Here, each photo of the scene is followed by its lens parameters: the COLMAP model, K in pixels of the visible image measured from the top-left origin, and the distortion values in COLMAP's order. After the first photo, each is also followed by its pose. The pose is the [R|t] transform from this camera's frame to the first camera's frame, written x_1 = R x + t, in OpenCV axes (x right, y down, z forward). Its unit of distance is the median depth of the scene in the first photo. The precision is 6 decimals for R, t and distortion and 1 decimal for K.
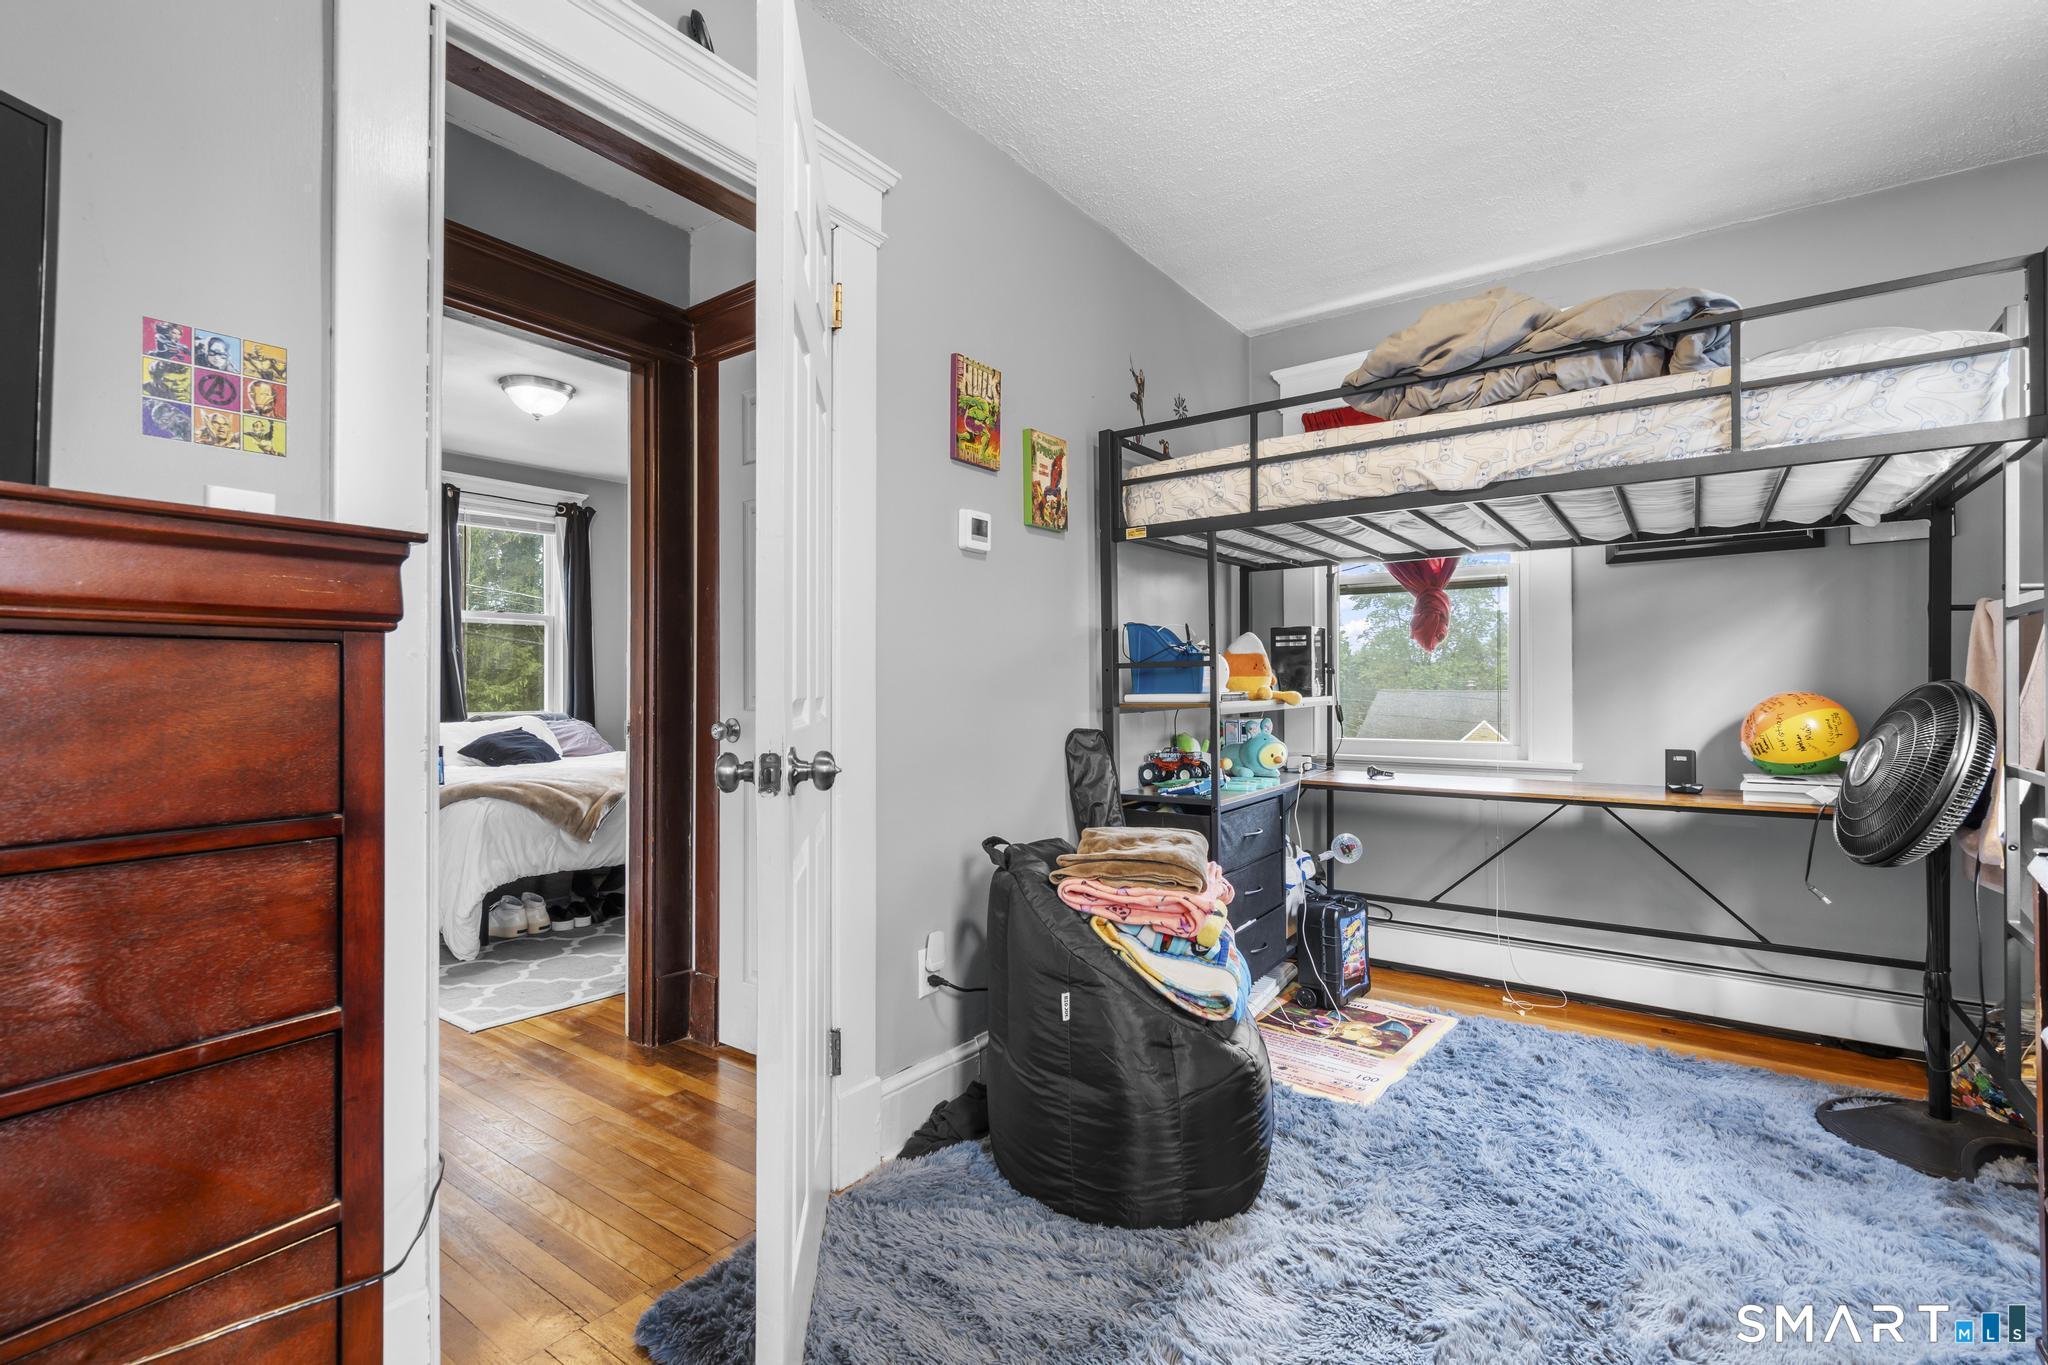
lens RADIAL K [[926.4, 0, 1017.5], [0, 926.4, 689.0], [0, 0, 1]] dist [-0.005070, 0.000298]
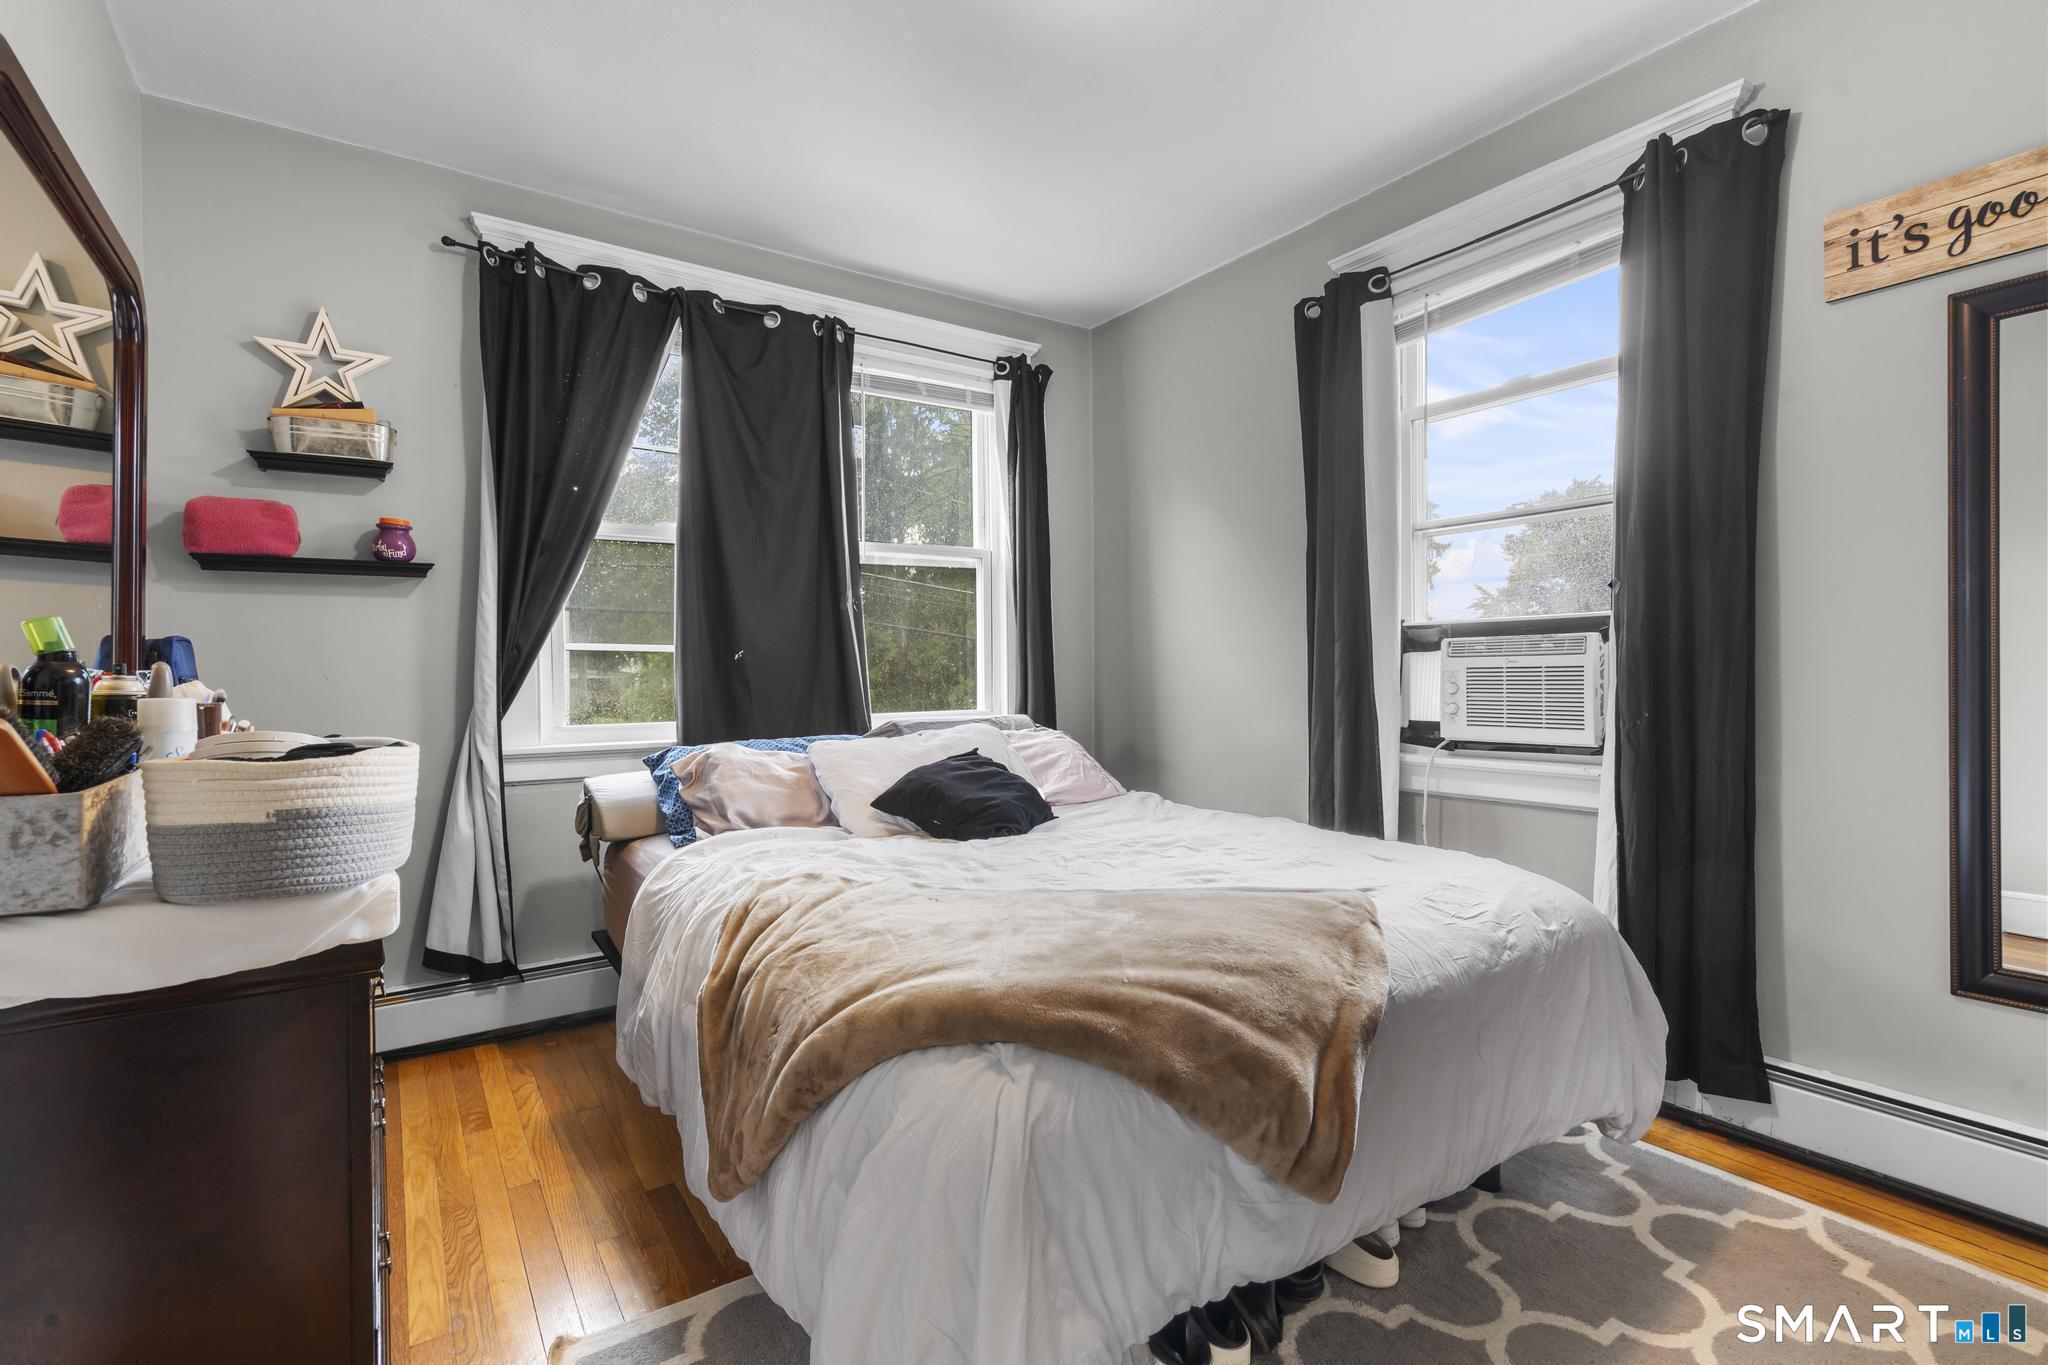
lens RADIAL K [[926.4, 0, 1024.9], [0, 926.4, 675.3], [0, 0, 1]] dist [-0.005070, 0.000298]
pose [[0.947304, -0.005766, -0.320284, -0.339784], [0.007243, 0.999968, 0.003421, 0.000272], [0.320254, -0.005561, 0.947315, 0.516785]]
